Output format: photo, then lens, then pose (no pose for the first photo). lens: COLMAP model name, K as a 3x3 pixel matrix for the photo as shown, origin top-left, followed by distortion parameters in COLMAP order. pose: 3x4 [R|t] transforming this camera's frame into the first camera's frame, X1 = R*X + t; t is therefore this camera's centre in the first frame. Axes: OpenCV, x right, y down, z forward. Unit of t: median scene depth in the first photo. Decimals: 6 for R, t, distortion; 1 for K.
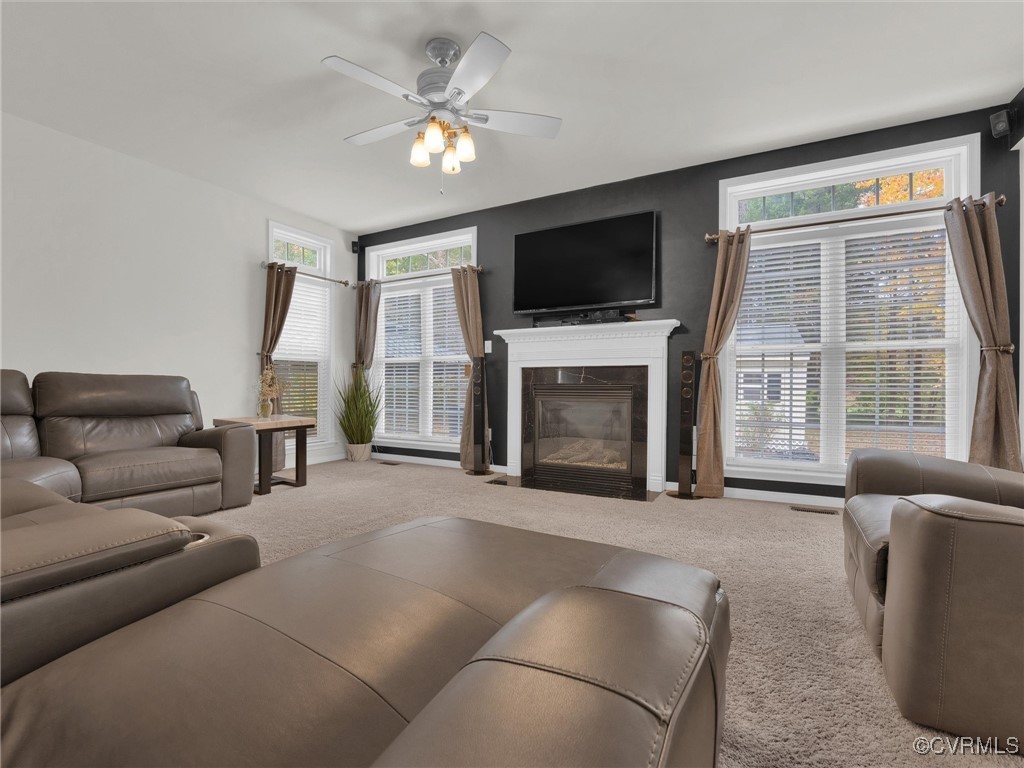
lens RADIAL K [[473.9, 0, 506.4], [0, 473.9, 380.2], [0, 0, 1]] dist [-0.027409, 0.000545]
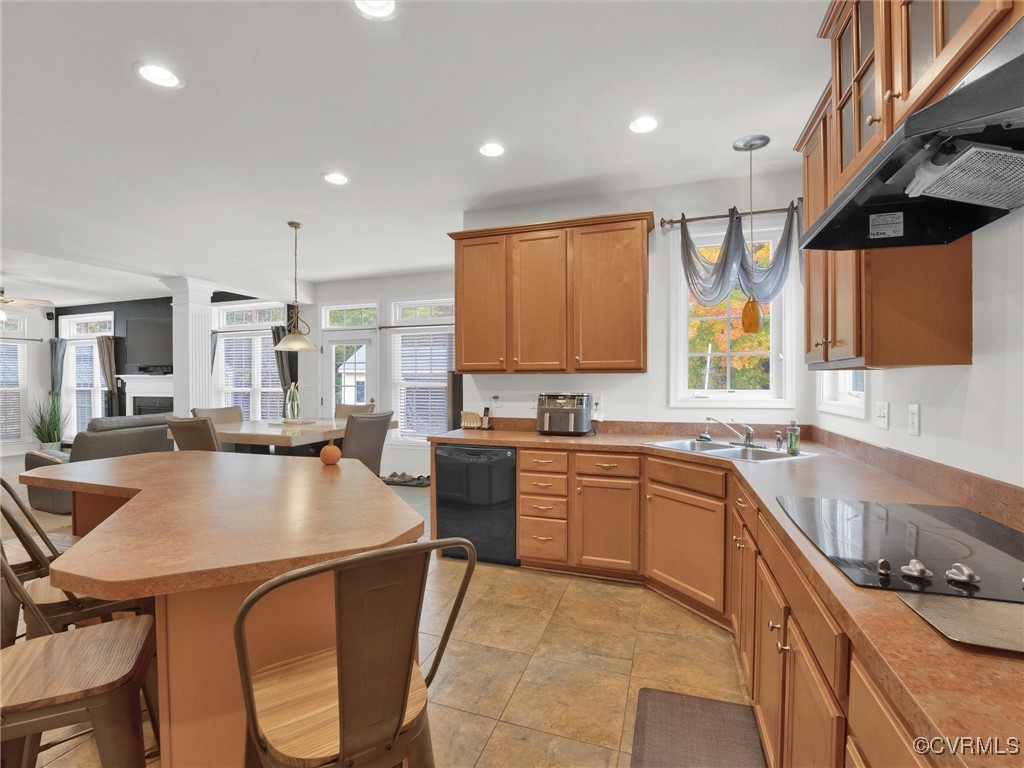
lens RADIAL K [[467.5, 0, 508.8], [0, 467.5, 391.0], [0, 0, 1]] dist [-0.026106, 0.000105]
pose [[0.983161, -0.001957, 0.182730, 1.079956], [-0.001365, 0.999836, 0.018048, -0.079234], [-0.182735, -0.017994, 0.982998, -0.910364]]
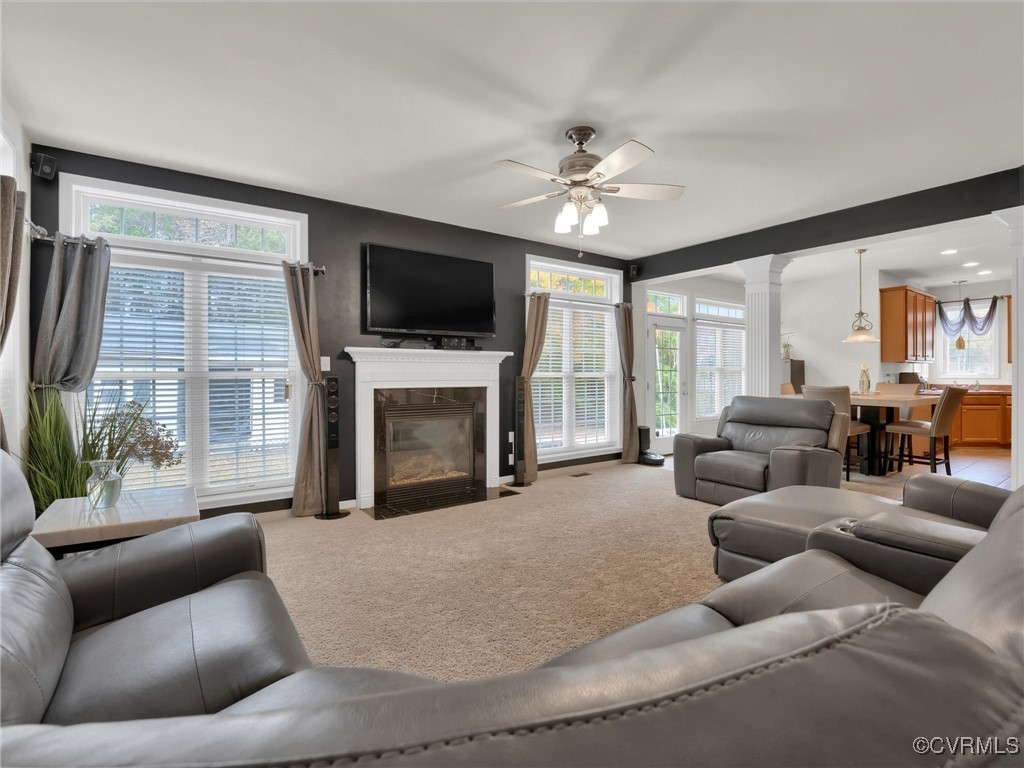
lens RADIAL K [[473.9, 0, 506.4], [0, 473.9, 380.2], [0, 0, 1]] dist [-0.027409, 0.000545]
pose [[0.431385, -0.008718, 0.902126, -0.691280], [0.001992, 0.999960, 0.008711, -0.051113], [-0.902166, -0.001961, 0.431385, 0.366925]]
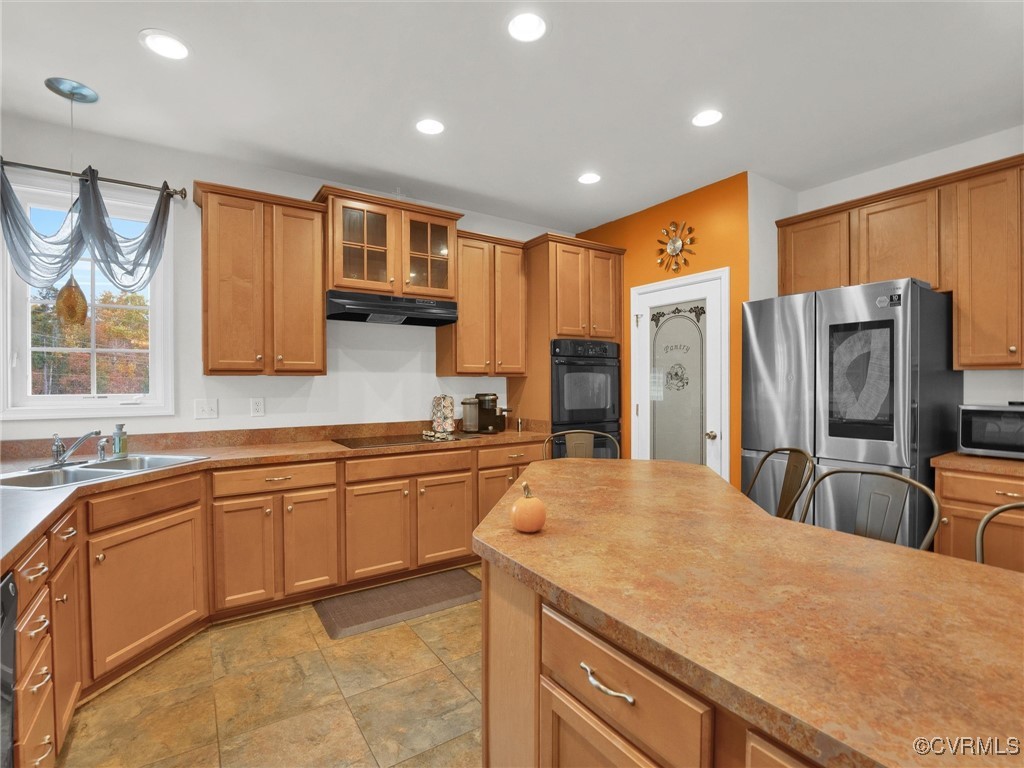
lens RADIAL K [[488.3, 0, 512.0], [0, 488.3, 384.0], [0, 0, 1]] dist [-0.023599, -0.000070]
pose [[-0.892054, 0.003540, 0.451916, 0.864141], [0.004874, 0.999987, 0.001787, -0.079797], [-0.451903, 0.003797, -0.892059, -0.148094]]
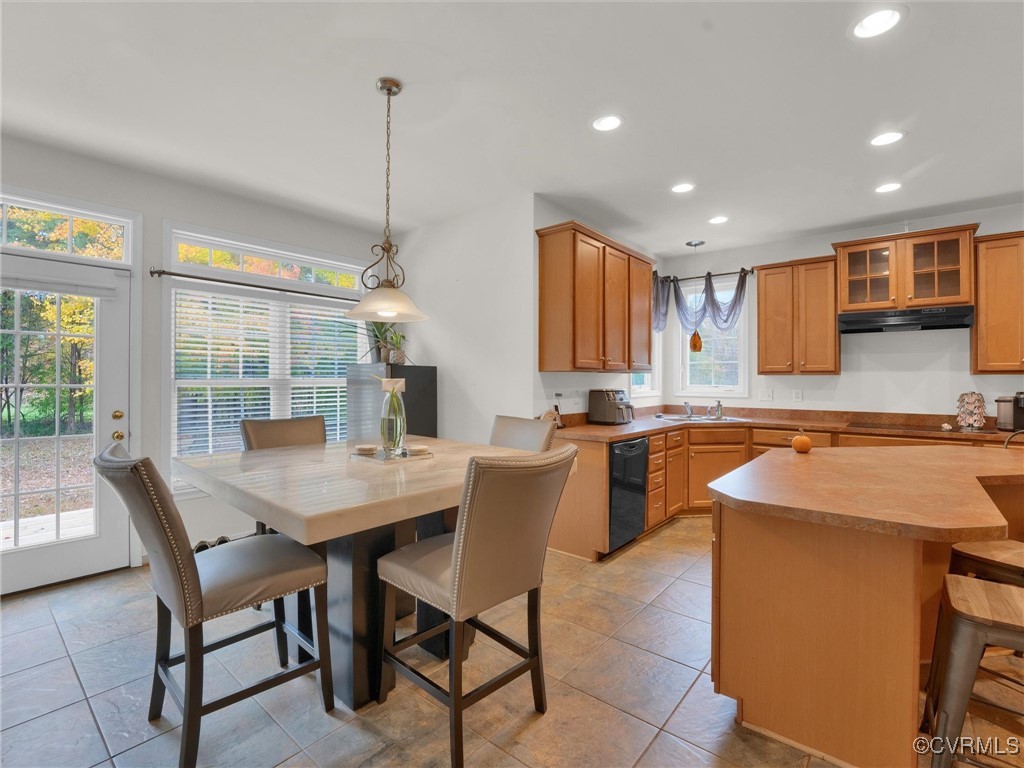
lens RADIAL K [[473.9, 0, 506.4], [0, 473.9, 380.2], [0, 0, 1]] dist [-0.027409, 0.000545]
pose [[0.186591, 0.002448, 0.982435, 0.382900], [-0.004450, 0.999989, -0.001646, -0.076449], [-0.982428, -0.004065, 0.186599, -0.165828]]
